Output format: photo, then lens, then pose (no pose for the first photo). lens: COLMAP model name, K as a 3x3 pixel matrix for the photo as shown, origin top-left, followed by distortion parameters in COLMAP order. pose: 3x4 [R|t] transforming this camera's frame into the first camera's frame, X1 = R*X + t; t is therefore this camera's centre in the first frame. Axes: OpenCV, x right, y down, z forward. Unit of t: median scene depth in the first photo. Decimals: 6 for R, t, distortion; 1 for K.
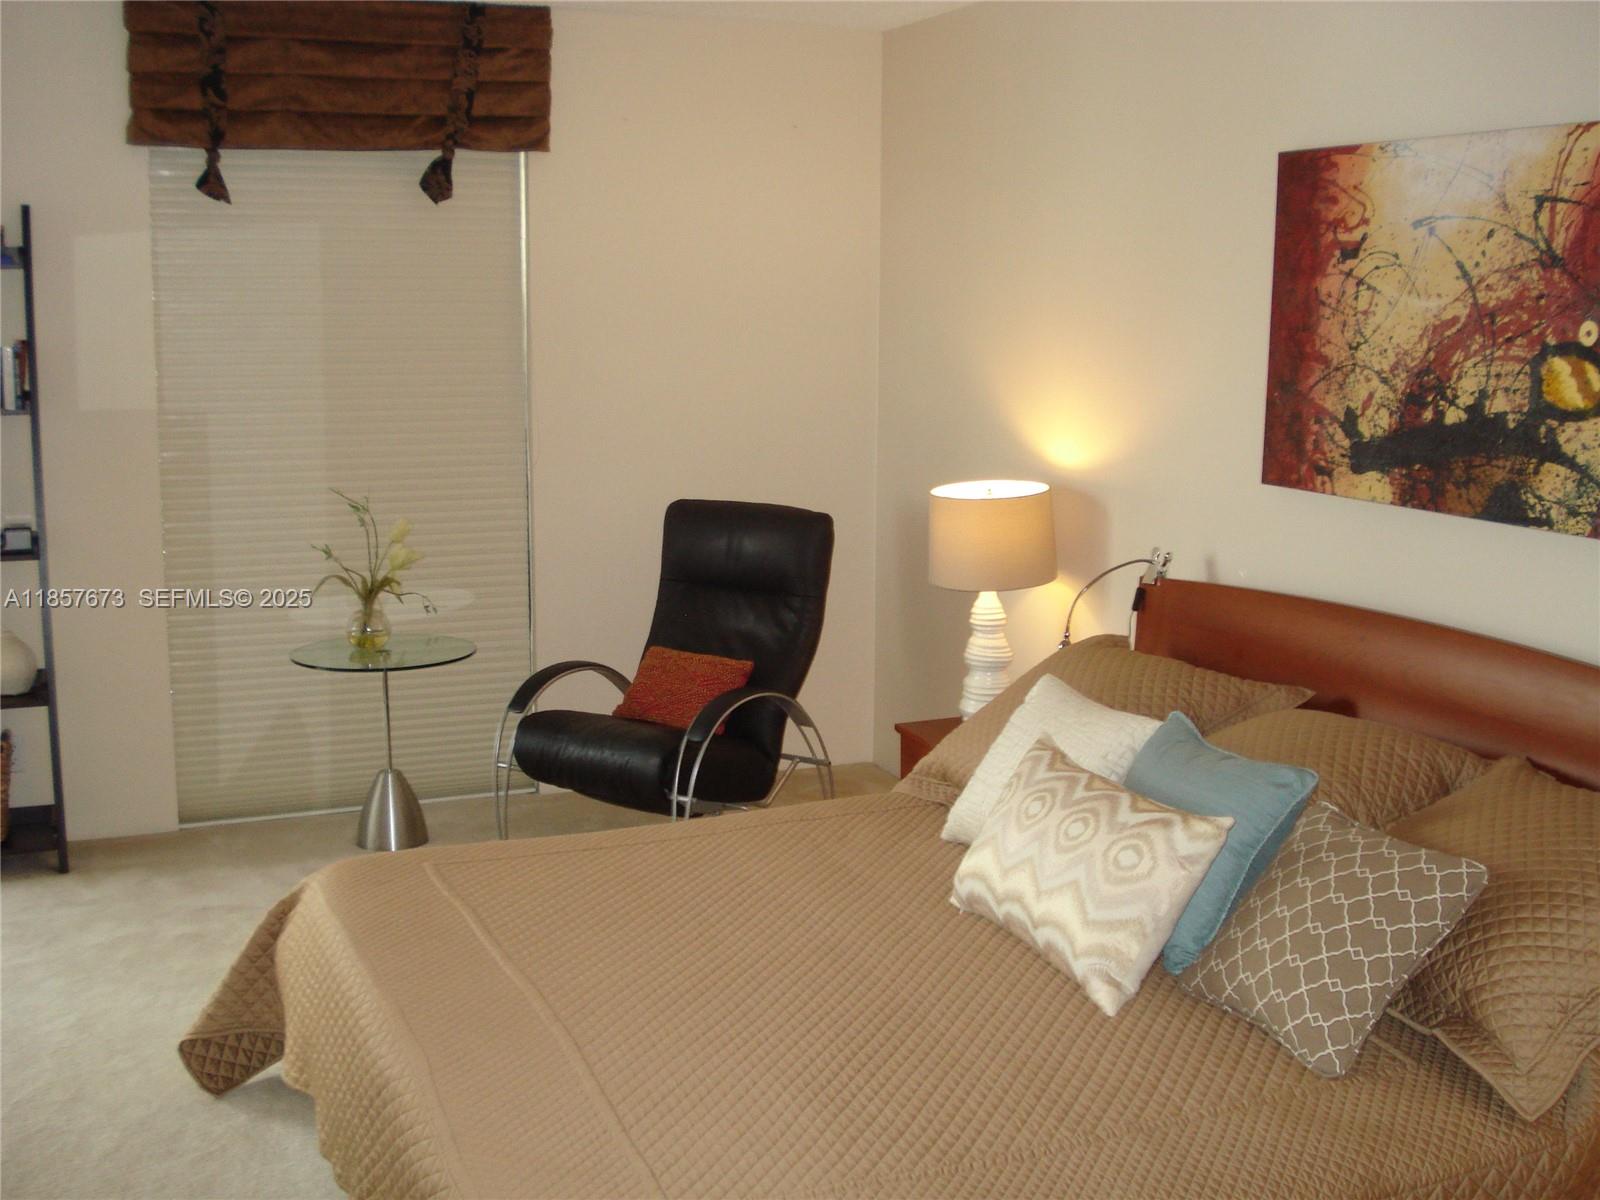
lens RADIAL K [[1786.0, 0, 800.0], [0, 1786.0, 600.0], [0, 0, 1]] dist [-0.072051, -0.091893]
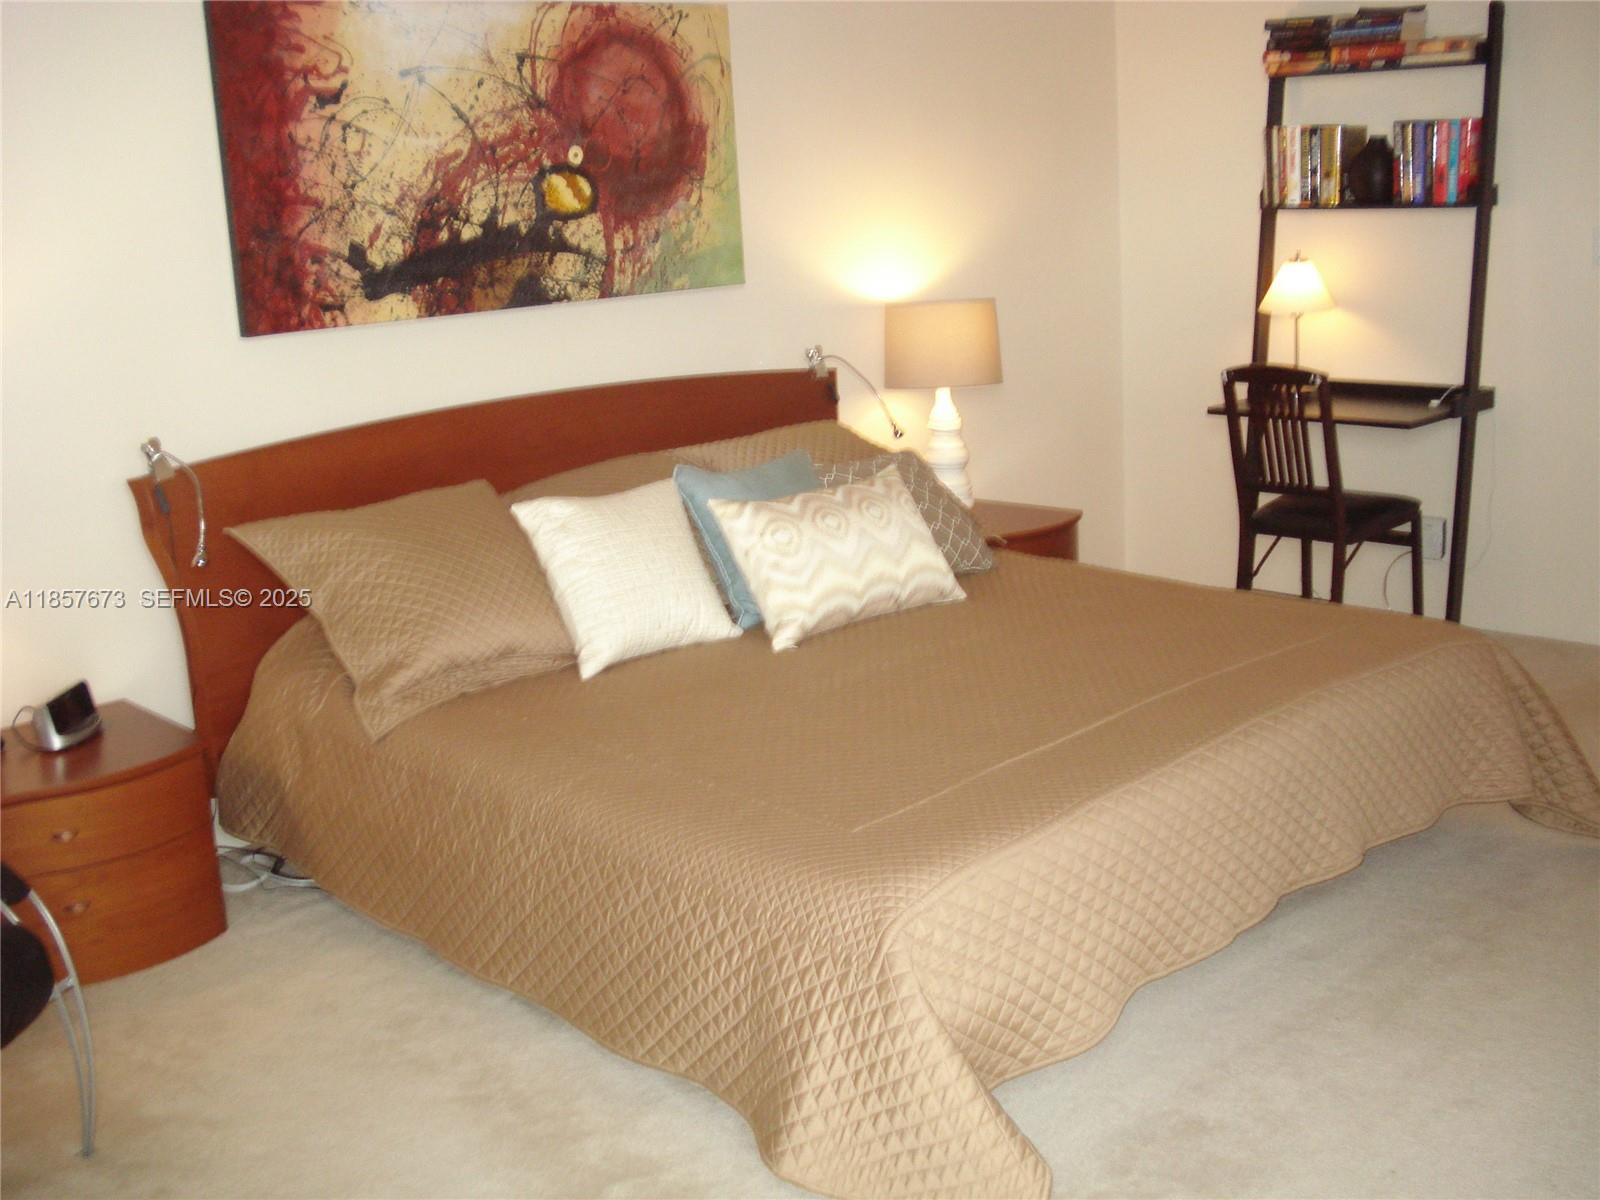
lens RADIAL K [[1786.0, 0, 800.0], [0, 1786.0, 600.0], [0, 0, 1]] dist [-0.072051, -0.091893]
pose [[-0.351199, -0.207357, 0.913051, -0.895151], [0.202412, 0.935294, 0.290265, -0.177322], [-0.914160, 0.286753, -0.286503, 1.219302]]
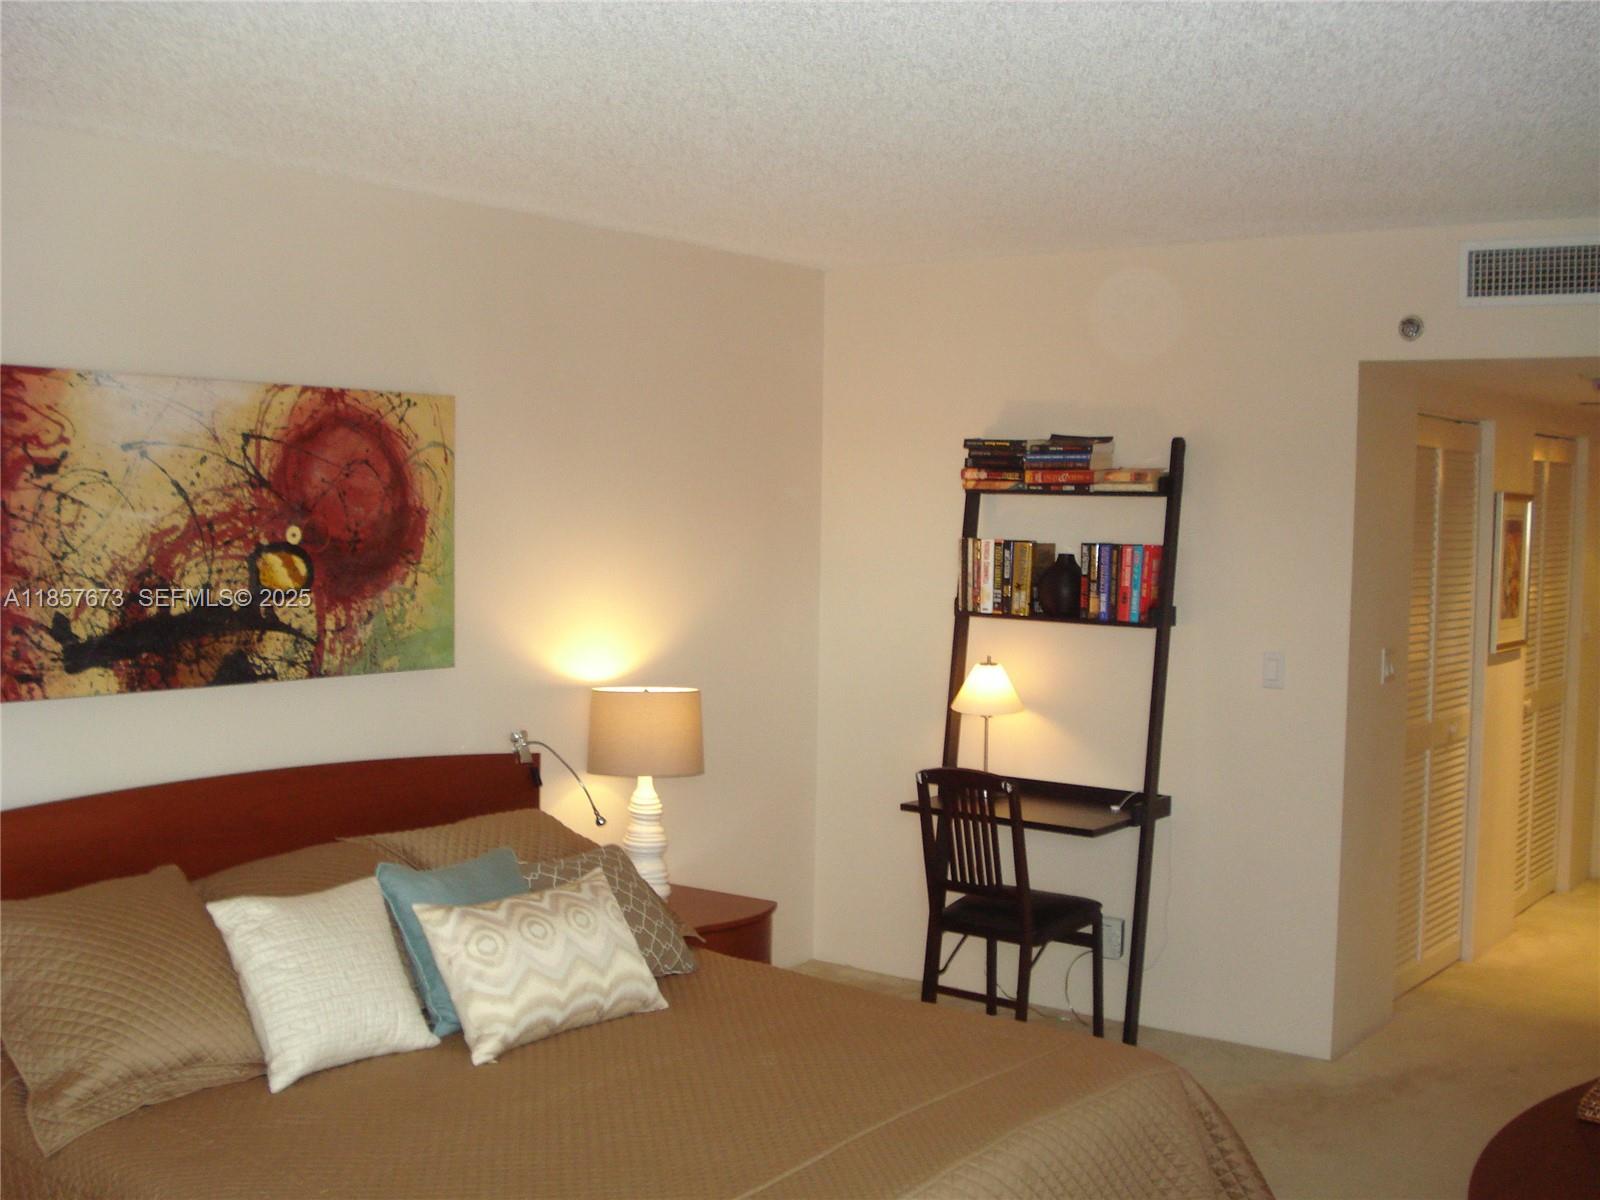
lens RADIAL K [[1786.0, 0, 800.0], [0, 1786.0, 600.0], [0, 0, 1]] dist [-0.072051, -0.091893]
pose [[-0.507979, -0.064877, 0.858922, -0.885581], [0.119566, 0.982195, 0.144902, -0.234314], [-0.853030, 0.176306, -0.491178, 1.232667]]
